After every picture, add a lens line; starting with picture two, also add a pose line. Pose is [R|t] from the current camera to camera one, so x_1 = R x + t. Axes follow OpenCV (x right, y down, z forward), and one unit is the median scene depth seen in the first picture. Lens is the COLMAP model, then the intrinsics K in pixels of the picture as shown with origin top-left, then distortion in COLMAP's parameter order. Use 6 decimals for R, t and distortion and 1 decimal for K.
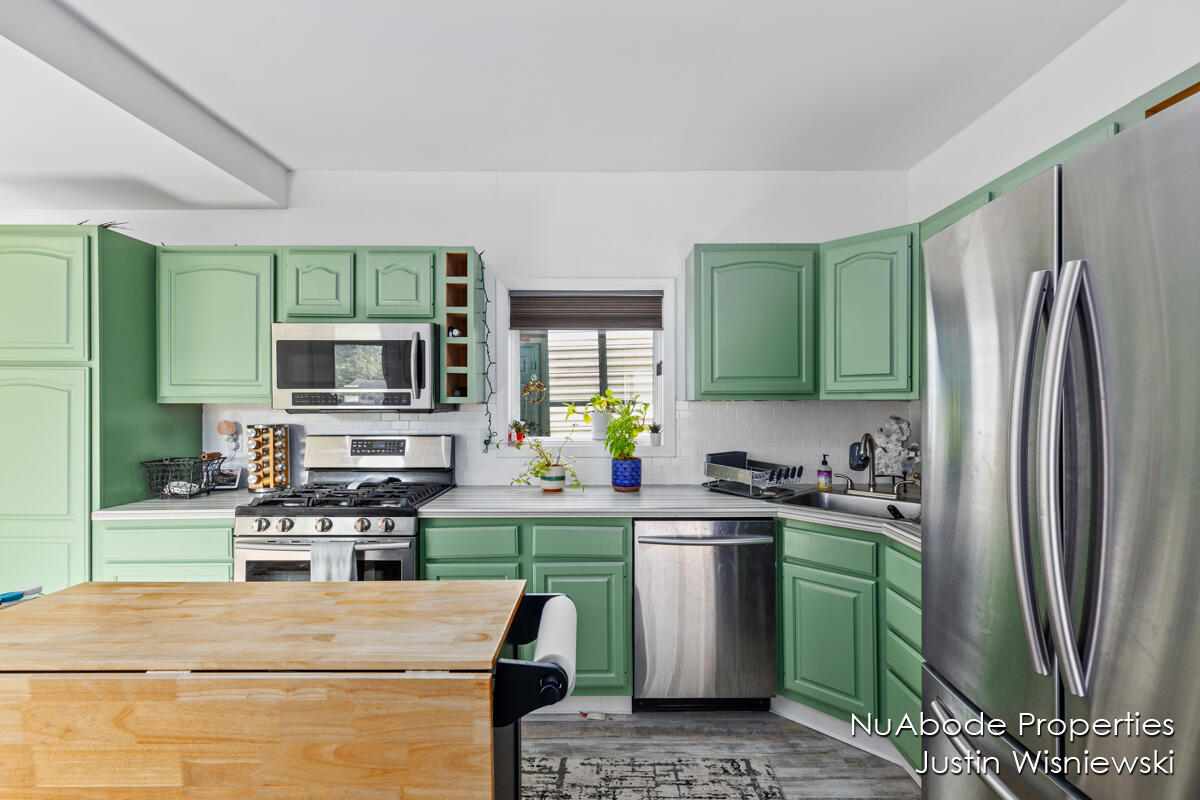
lens RADIAL K [[540.5, 0, 598.9], [0, 540.5, 402.6], [0, 0, 1]] dist [0.011680, 0.000015]
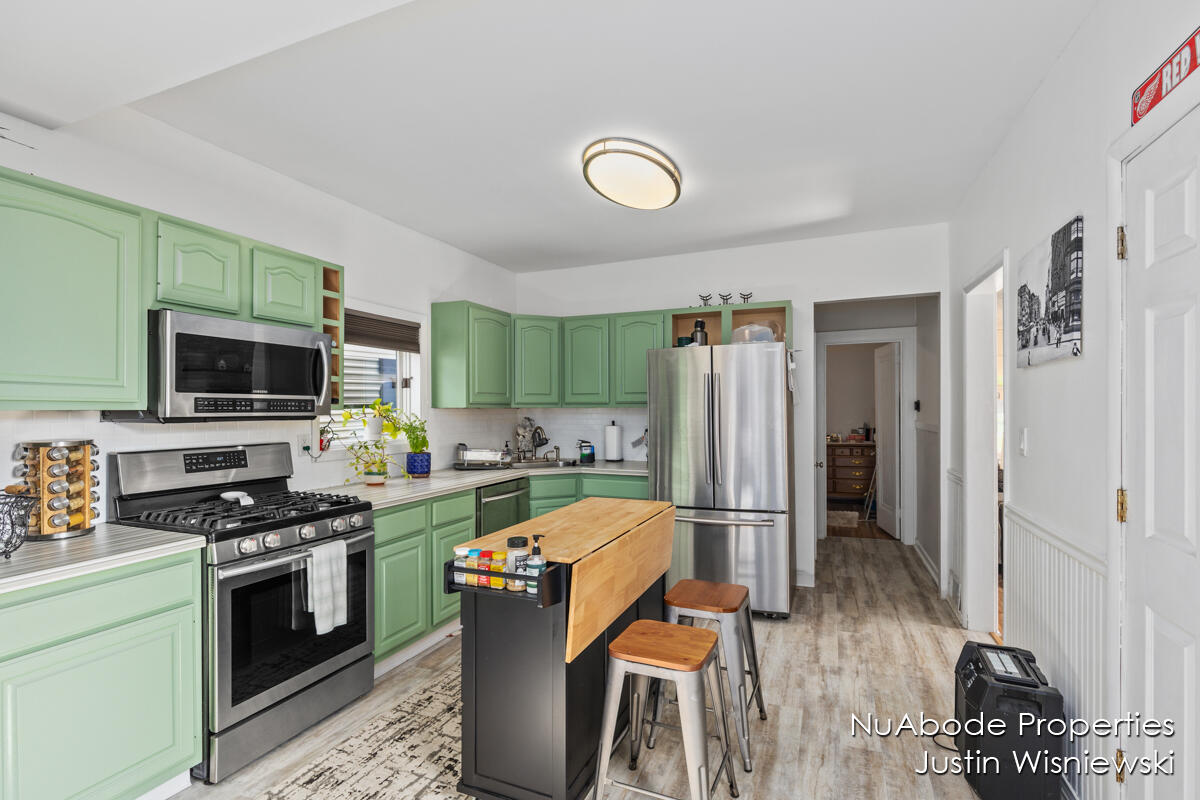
lens RADIAL K [[576.1, 0, 600.8], [0, 576.1, 405.9], [0, 0, 1]] dist [-0.000286, 0.000161]
pose [[0.375808, 0.005282, 0.926683, -1.108413], [0.002923, 0.999972, -0.006885, 0.002719], [-0.926693, 0.005296, 0.375782, 0.084482]]
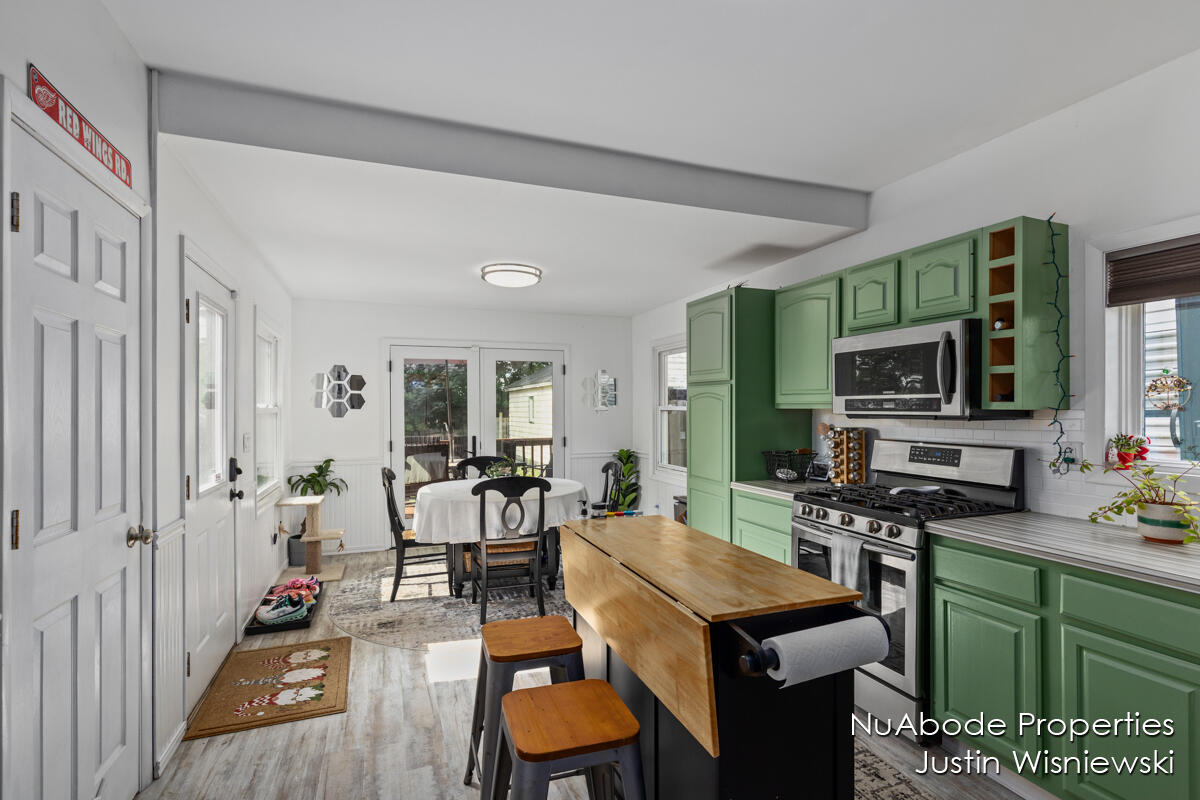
lens RADIAL K [[576.1, 0, 599.0], [0, 576.1, 404.6], [0, 0, 1]] dist [-0.000286, 0.000161]
pose [[0.354825, -0.003852, -0.934925, 0.349212], [-0.000149, 0.999991, -0.004176, -0.002379], [0.934933, 0.001621, 0.354821, 0.102845]]
